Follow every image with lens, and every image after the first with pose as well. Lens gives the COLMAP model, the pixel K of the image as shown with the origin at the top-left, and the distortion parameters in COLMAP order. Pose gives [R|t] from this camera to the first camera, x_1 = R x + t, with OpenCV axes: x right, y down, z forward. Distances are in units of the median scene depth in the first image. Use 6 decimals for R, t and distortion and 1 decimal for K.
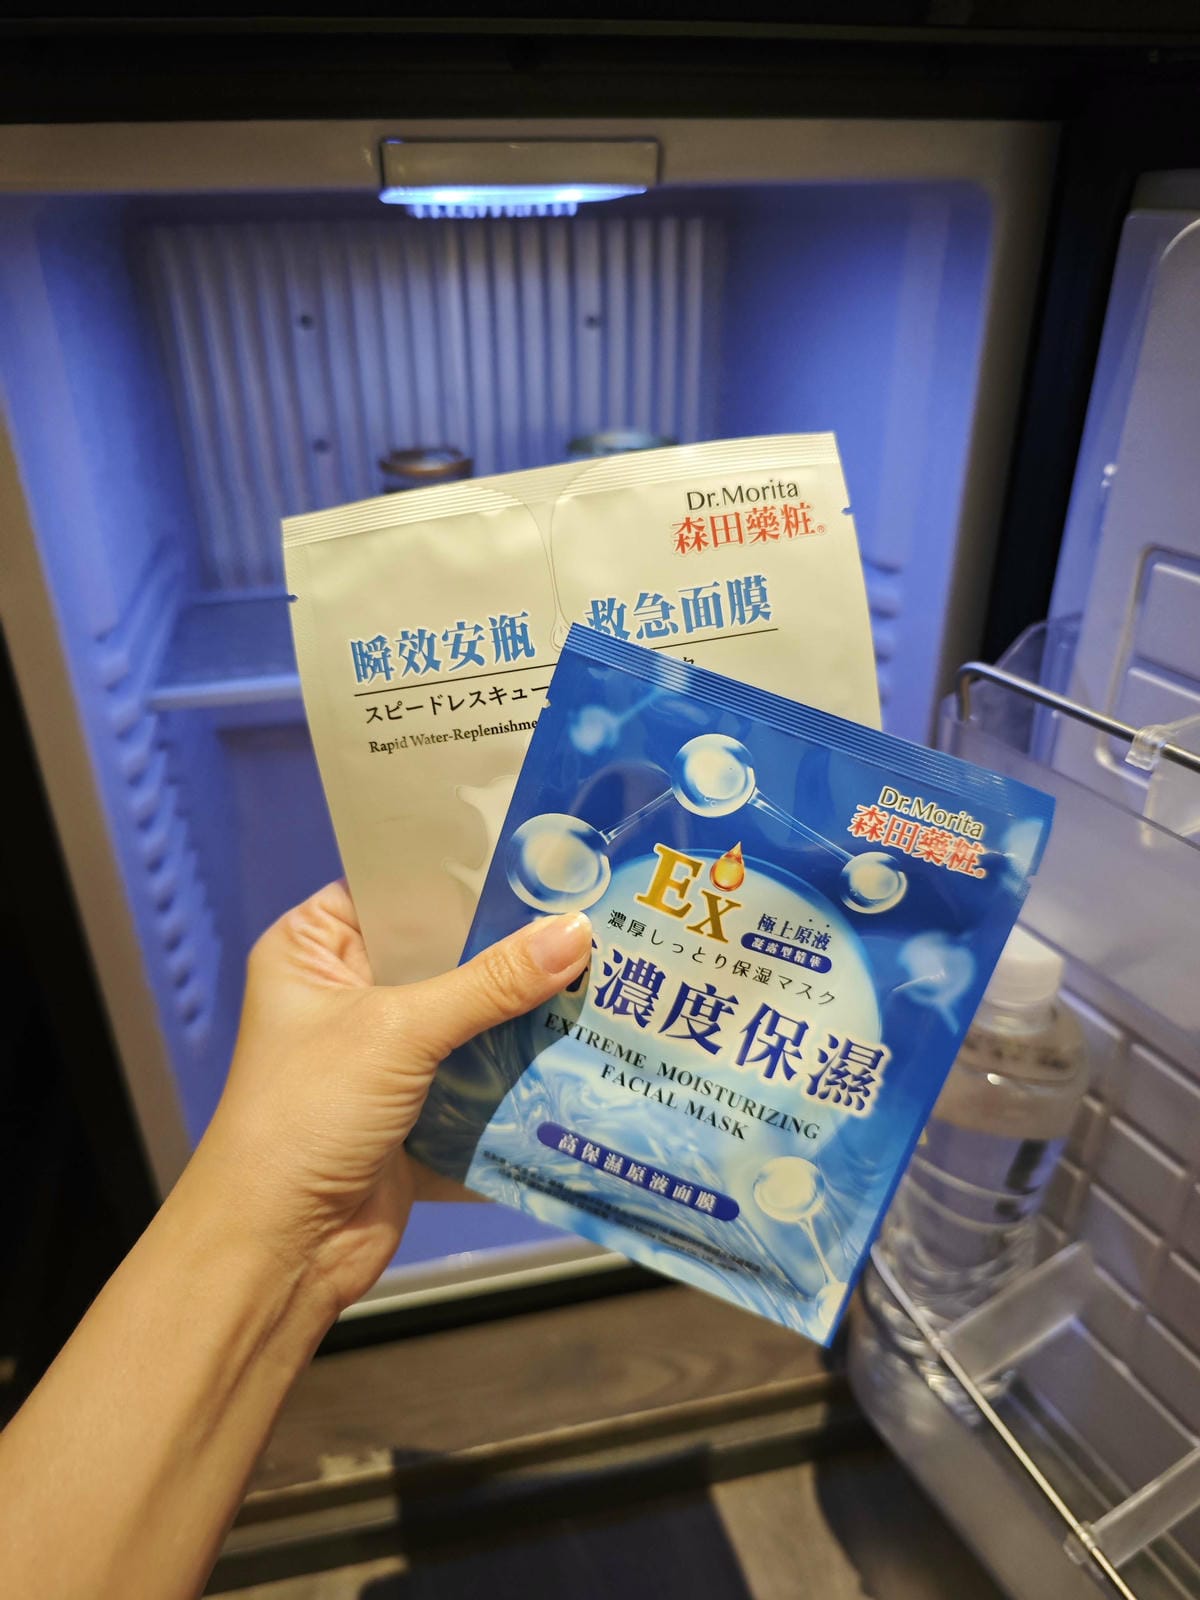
lens RADIAL K [[1102.8, 0, 600.0], [0, 1102.8, 800.0], [0, 0, 1]] dist [0.000985, -0.020848]
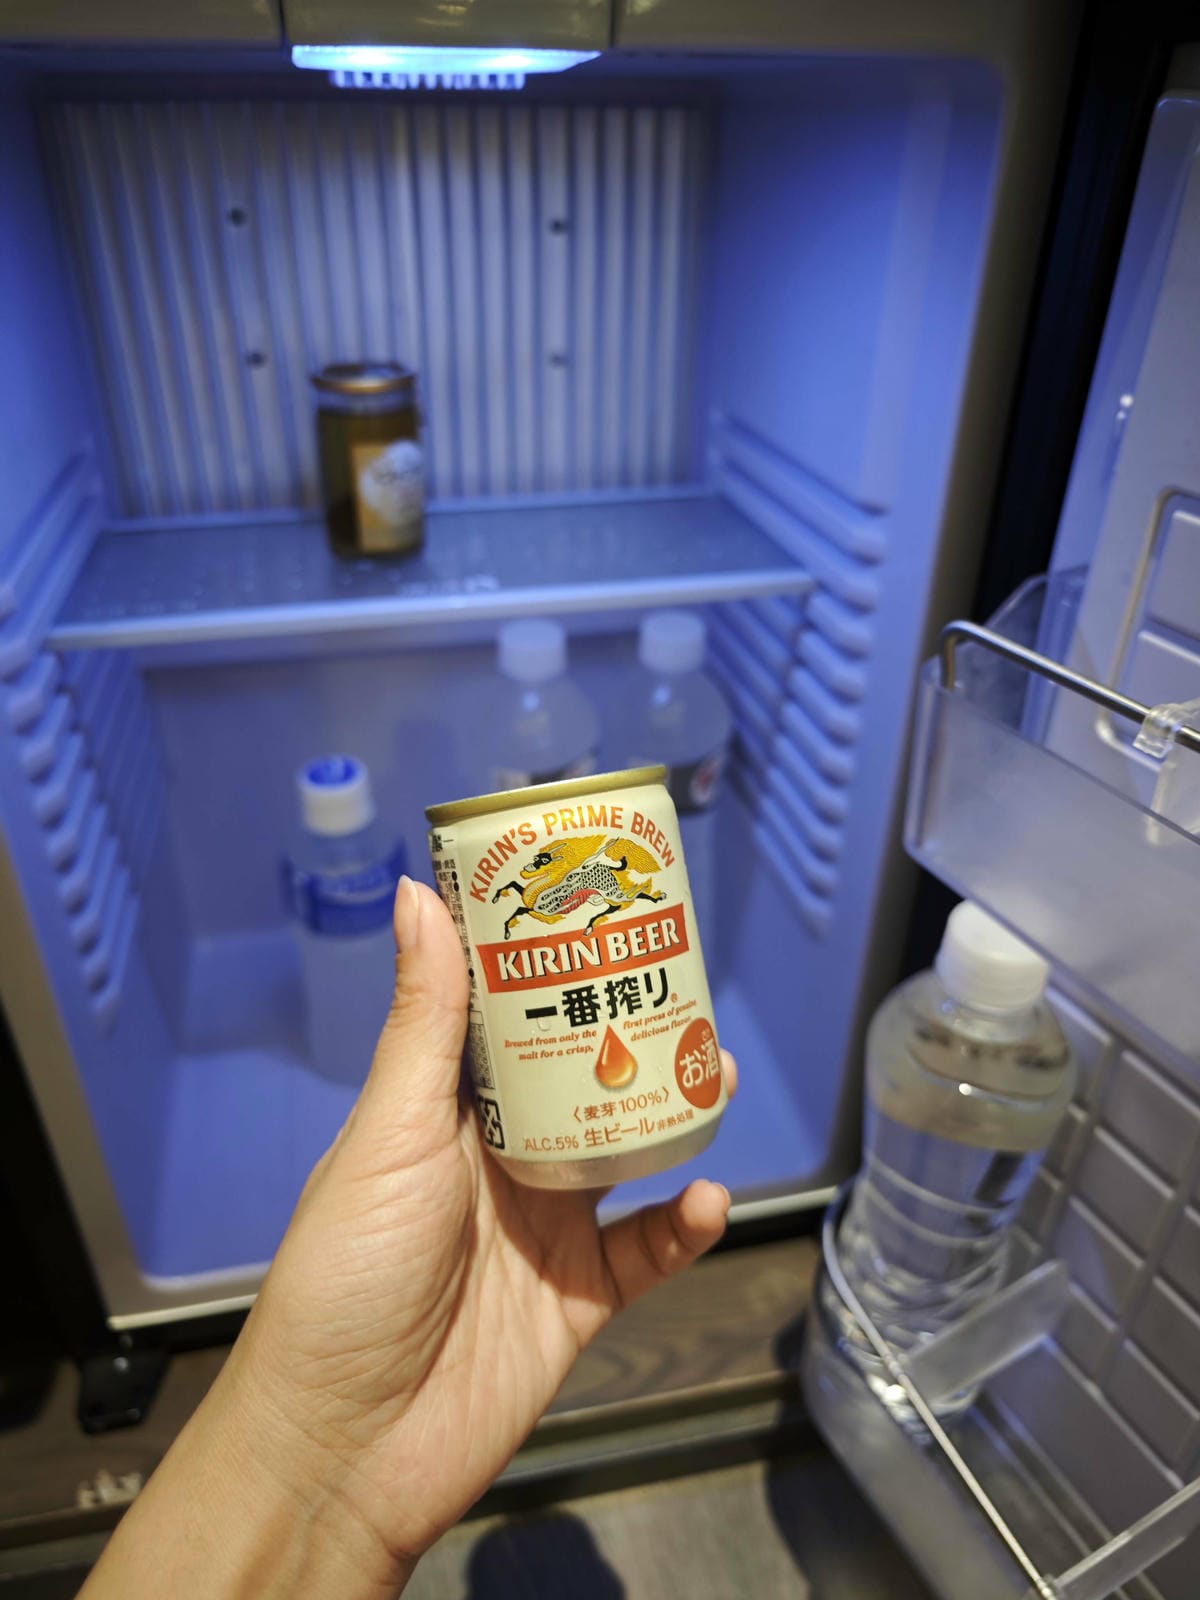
lens RADIAL K [[1105.4, 0, 597.3], [0, 1105.4, 792.0], [0, 0, 1]] dist [-0.009693, -0.005293]
pose [[0.999733, 0.022774, 0.003795, 0.046416], [-0.022928, 0.998619, 0.047273, -0.021546], [-0.002713, -0.047348, 0.998875, 0.112223]]
